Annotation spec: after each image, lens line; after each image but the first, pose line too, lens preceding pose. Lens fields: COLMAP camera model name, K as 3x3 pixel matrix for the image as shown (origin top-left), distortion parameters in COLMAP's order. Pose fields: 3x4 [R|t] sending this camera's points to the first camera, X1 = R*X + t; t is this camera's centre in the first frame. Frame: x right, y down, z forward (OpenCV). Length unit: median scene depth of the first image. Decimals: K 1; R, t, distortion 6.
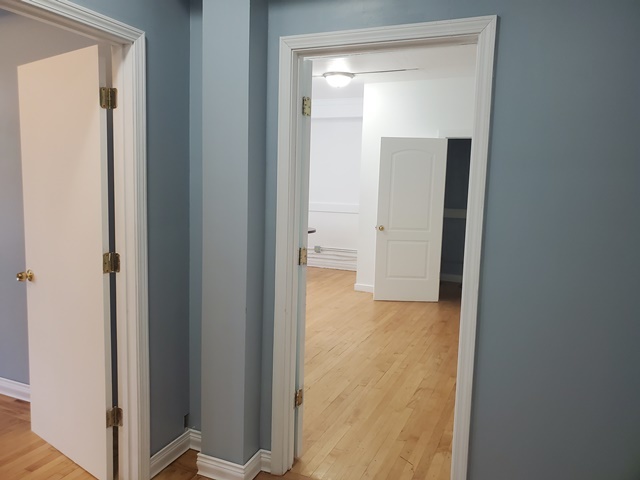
lens RADIAL K [[508.2, 0, 320.0], [0, 508.2, 240.0], [0, 0, 1]] dist [0.005752, -0.010428]
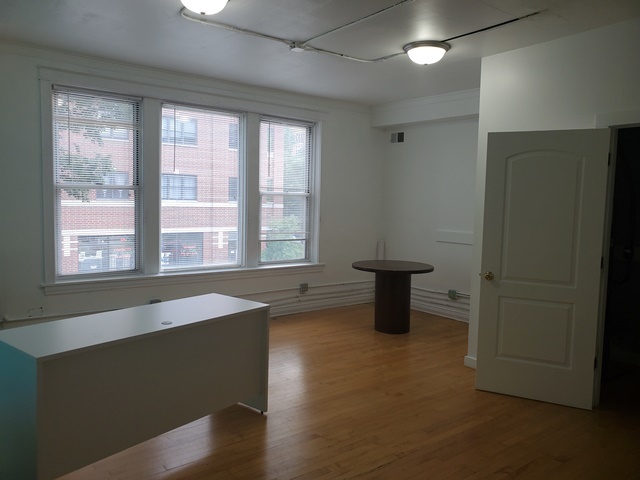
lens RADIAL K [[508.2, 0, 320.0], [0, 508.2, 240.0], [0, 0, 1]] dist [0.005752, -0.010428]
pose [[0.875159, 0.031939, -0.482781, 0.244585], [-0.052839, 0.998160, -0.029748, -0.039173], [0.480942, 0.051544, 0.875236, 0.349243]]
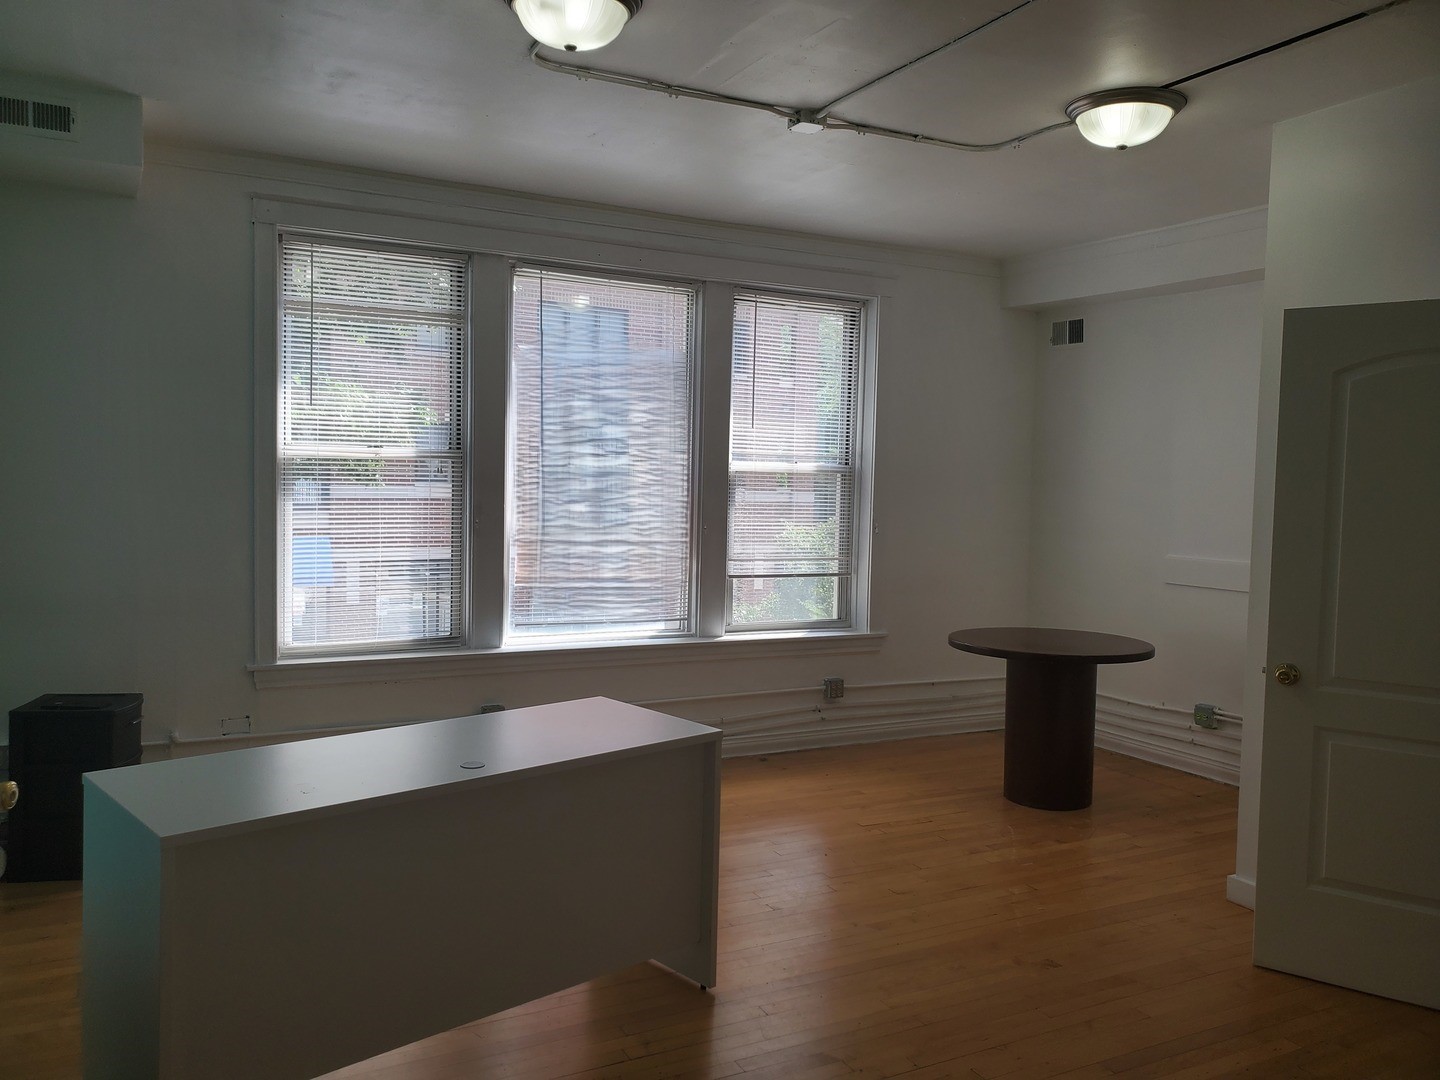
lens RADIAL K [[1153.8, 0, 709.6], [0, 1153.8, 543.6], [0, 0, 1]] dist [0.004775, 0.002802]
pose [[0.781322, 0.025082, -0.623624, 0.253349], [-0.069417, 0.996485, -0.046892, -0.042108], [0.620256, 0.079928, 0.780317, 0.389638]]
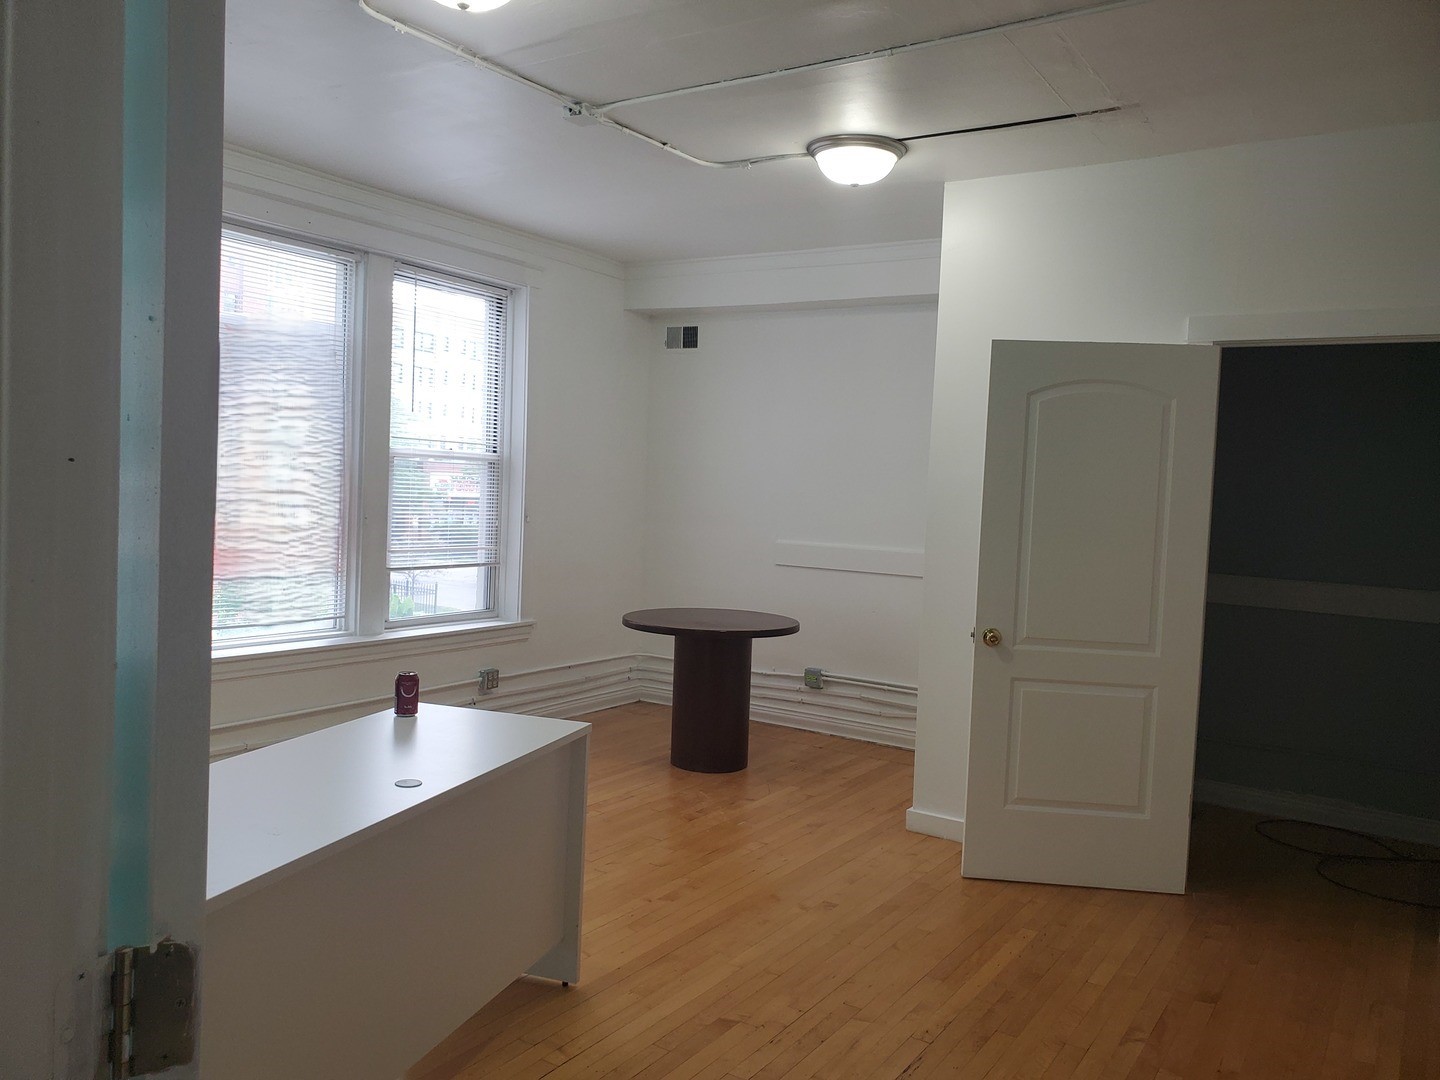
lens RADIAL K [[1143.5, 0, 720.0], [0, 1143.5, 540.0], [0, 0, 1]] dist [0.005752, -0.010428]
pose [[0.987317, 0.020712, -0.157403, 0.068677], [-0.031018, 0.997513, -0.063297, -0.034000], [0.155701, 0.067377, 0.985504, 0.302782]]
